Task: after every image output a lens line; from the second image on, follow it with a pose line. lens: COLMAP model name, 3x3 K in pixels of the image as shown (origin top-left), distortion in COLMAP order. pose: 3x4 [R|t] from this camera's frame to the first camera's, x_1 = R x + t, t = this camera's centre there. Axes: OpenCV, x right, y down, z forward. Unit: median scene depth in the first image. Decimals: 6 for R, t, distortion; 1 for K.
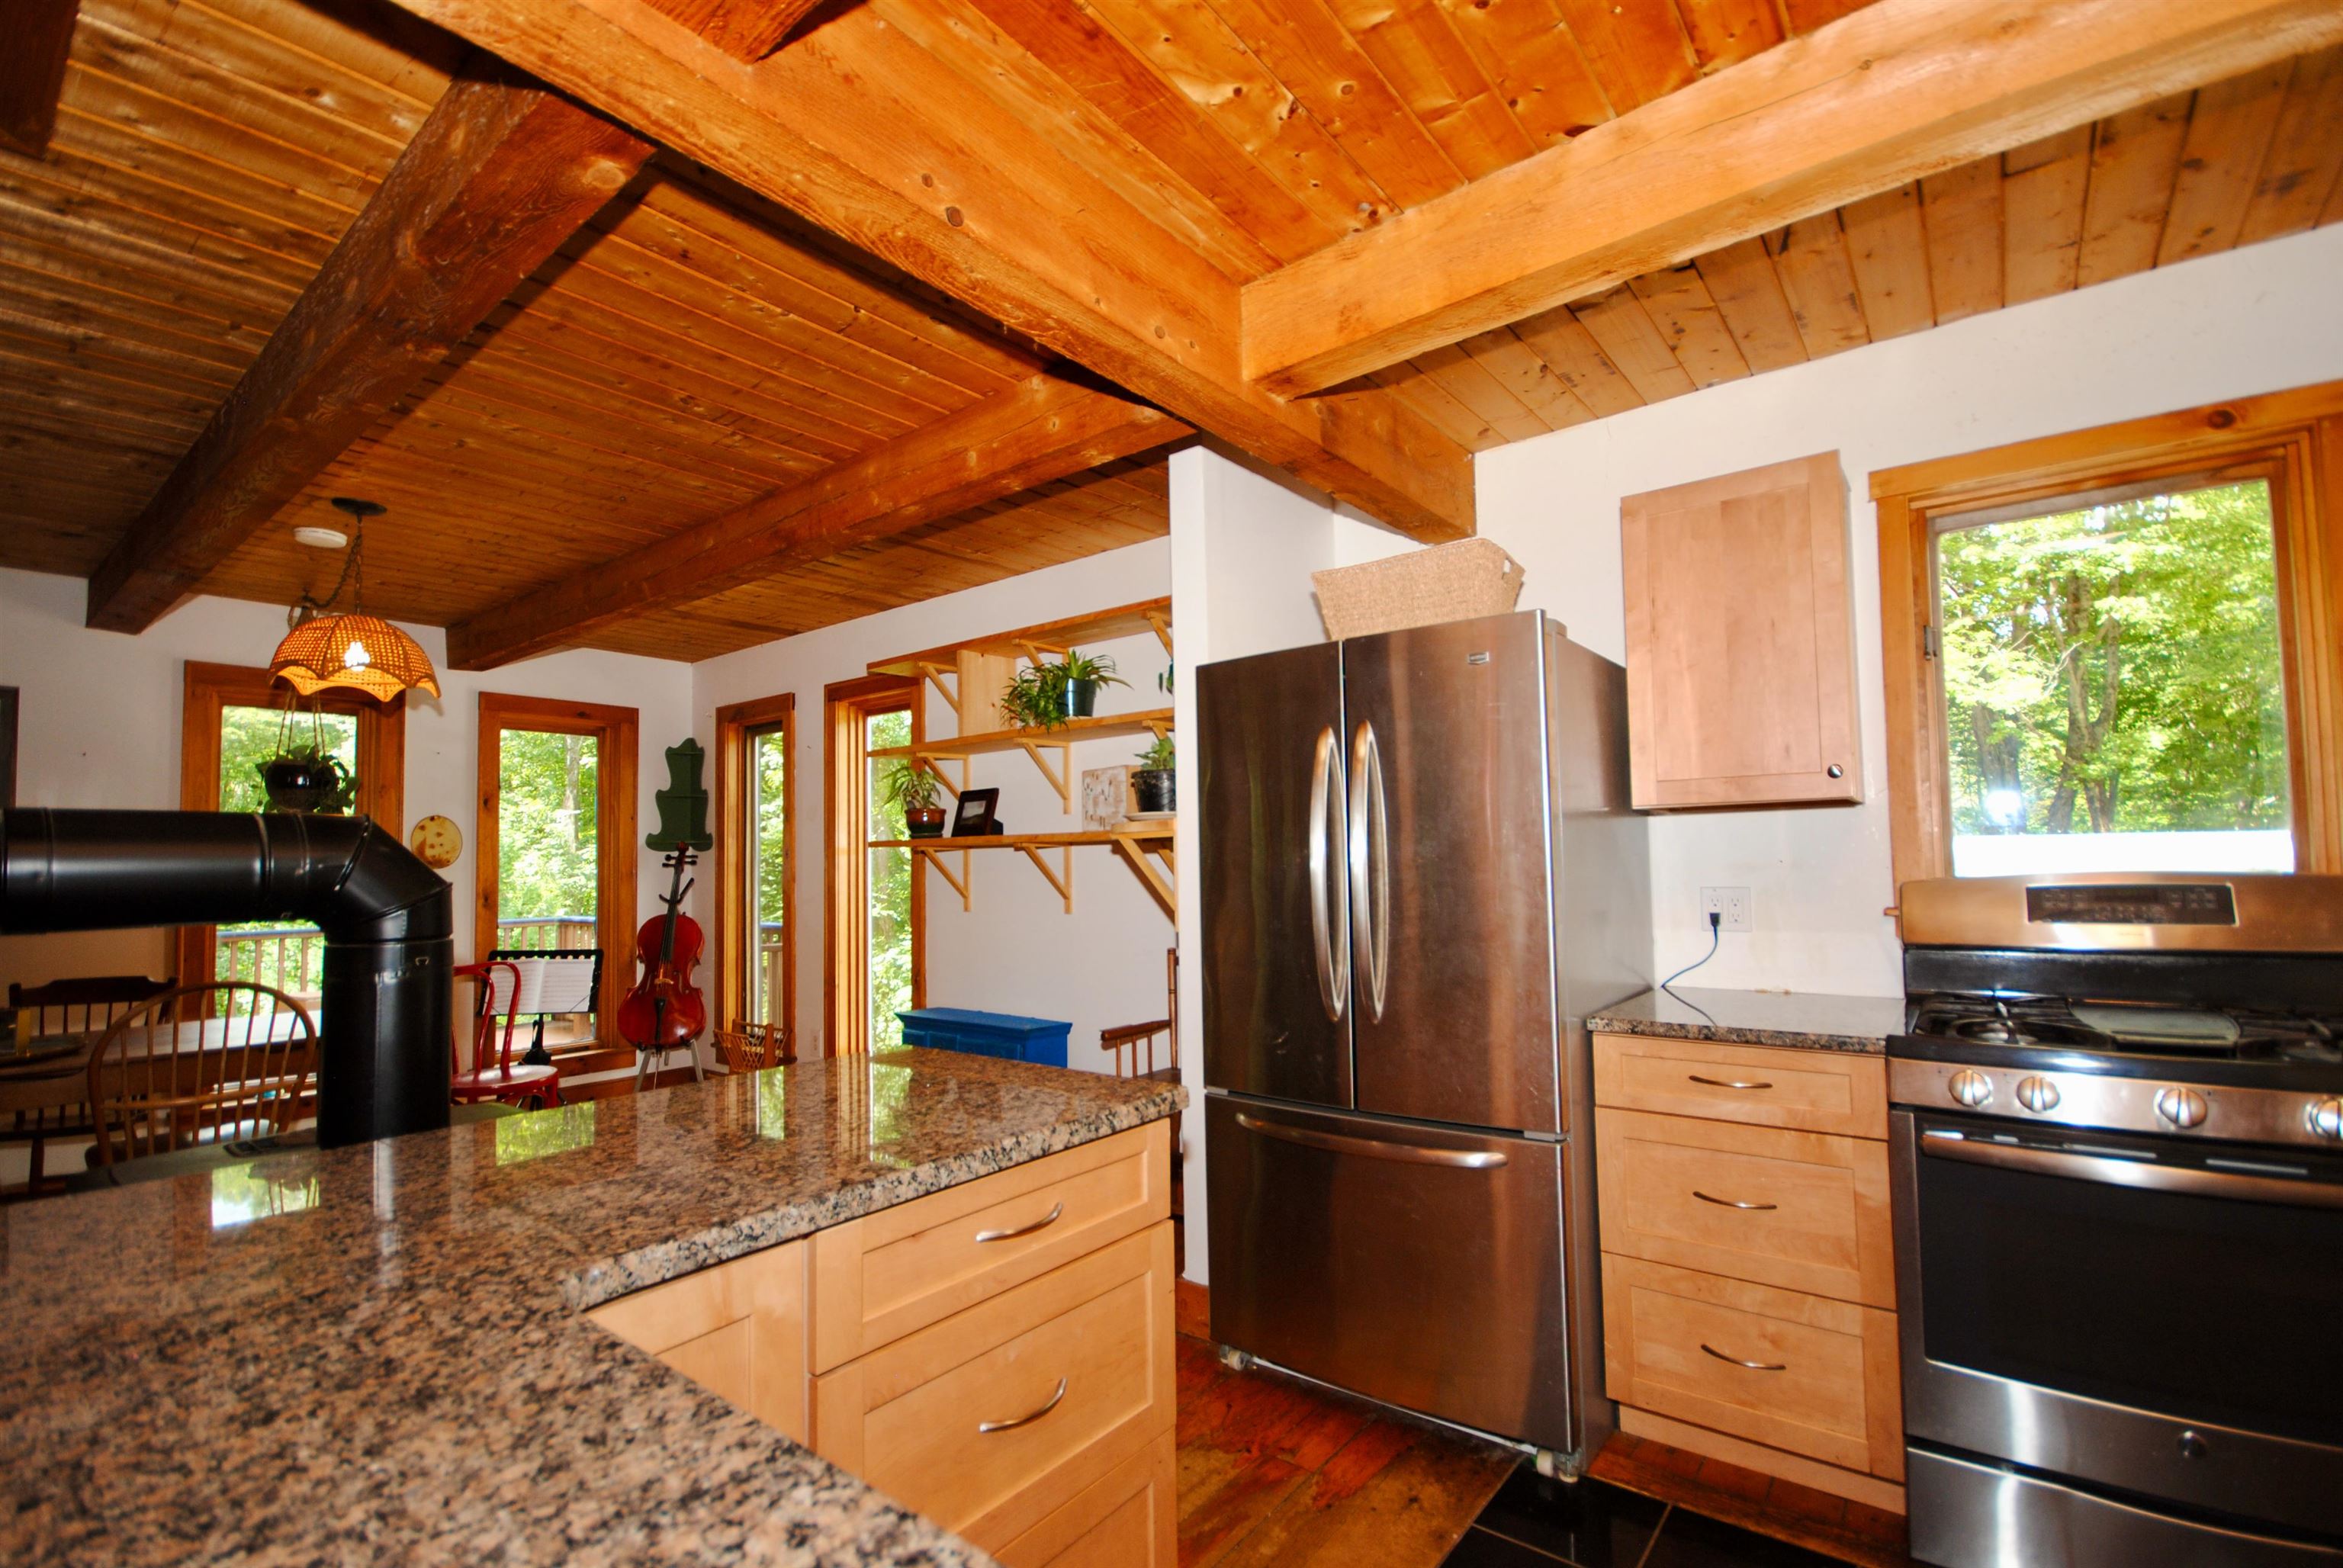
lens RADIAL K [[1036.5, 0, 1174.8], [0, 1036.5, 794.6], [0, 0, 1]] dist [-0.005487, -0.002172]
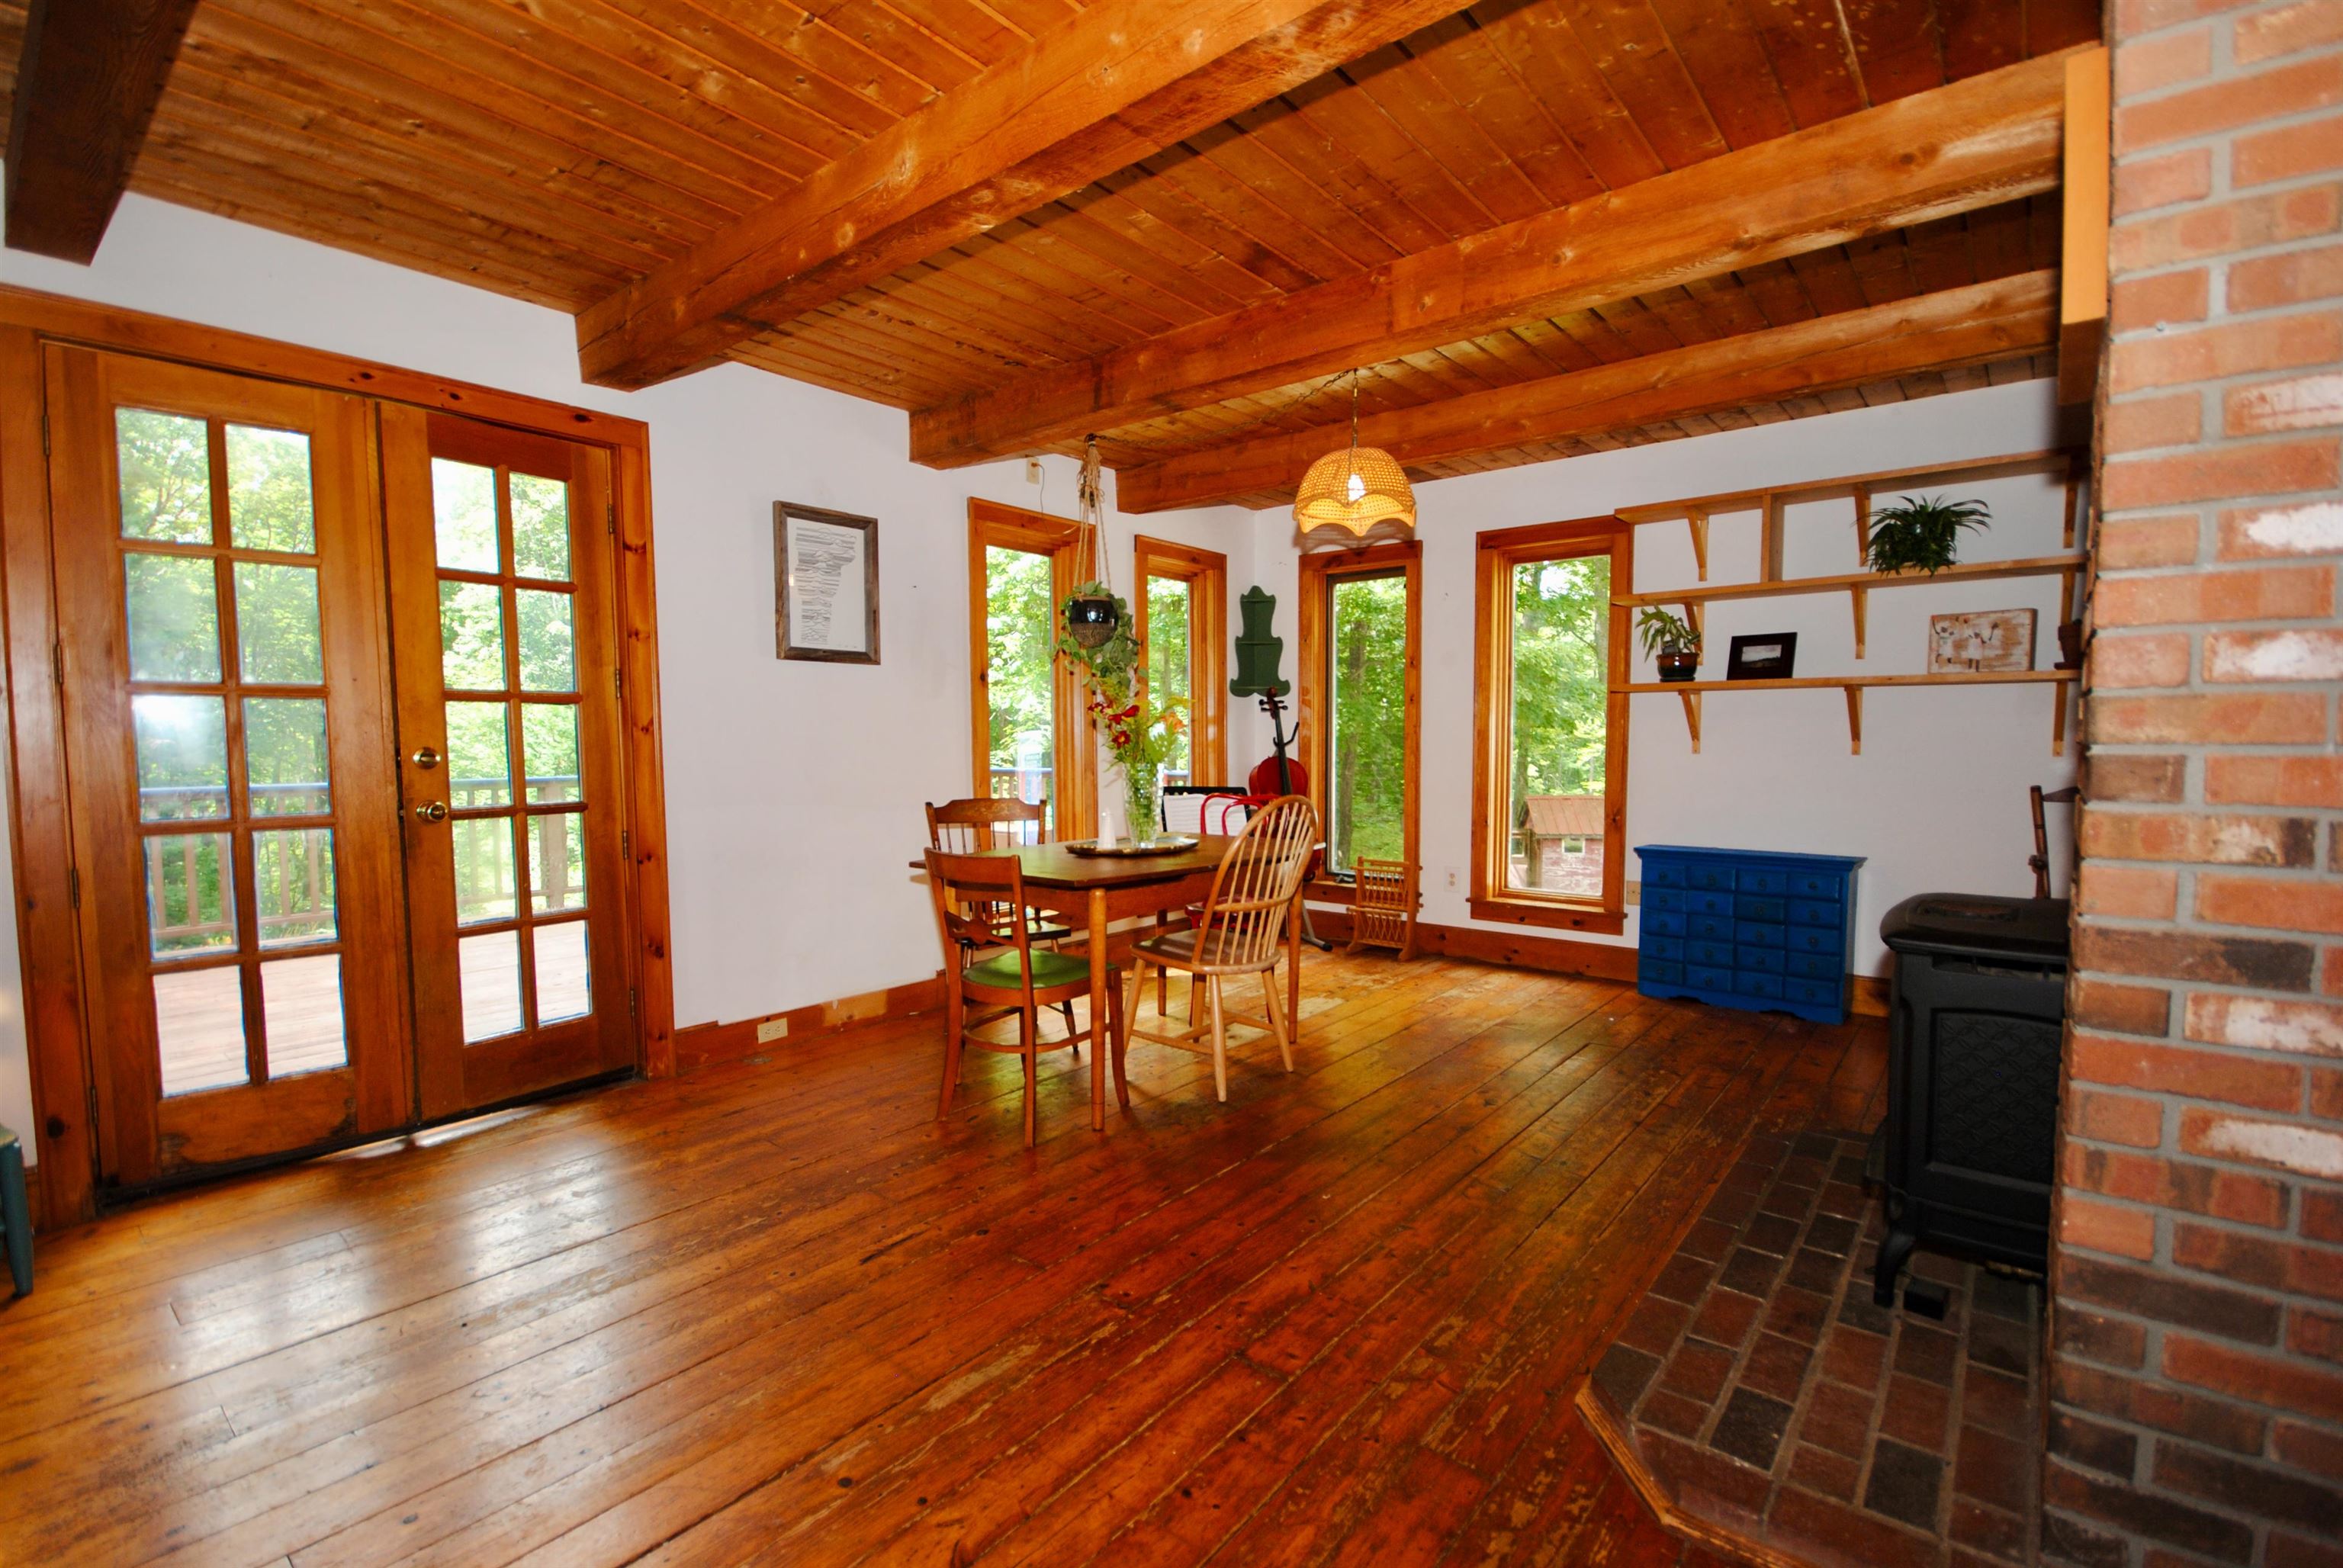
lens RADIAL K [[1036.5, 0, 1186.6], [0, 1036.5, 786.6], [0, 0, 1]] dist [-0.005487, -0.002172]
pose [[0.999827, 0.018329, -0.003295, -0.696089], [-0.017866, 0.993975, 0.108144, 0.041289], [0.005257, -0.108067, 0.994130, -0.064383]]
